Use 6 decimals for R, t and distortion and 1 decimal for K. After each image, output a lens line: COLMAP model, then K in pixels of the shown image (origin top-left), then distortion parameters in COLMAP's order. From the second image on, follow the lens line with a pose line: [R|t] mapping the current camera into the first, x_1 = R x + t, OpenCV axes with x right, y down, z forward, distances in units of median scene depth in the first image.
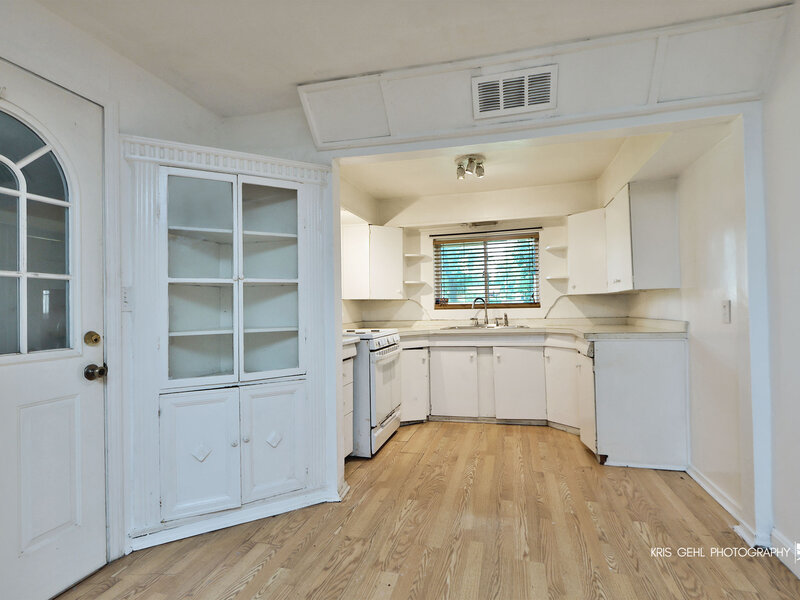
lens RADIAL K [[467.1, 0, 400.0], [0, 467.1, 300.0], [0, 0, 1]] dist [0.005358, 0.000579]
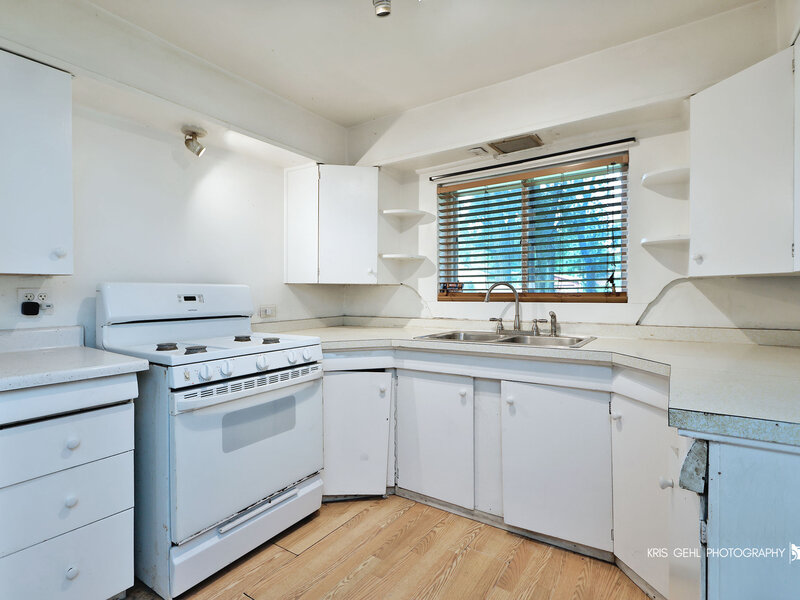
lens RADIAL K [[421.8, 0, 400.0], [0, 421.8, 300.0], [0, 0, 1]] dist [0.001447, 0.000529]
pose [[0.936642, 0.020993, -0.349658, 0.246027], [-0.006471, 0.999069, 0.042649, -0.004560], [0.350228, -0.037684, 0.935906, 0.525865]]
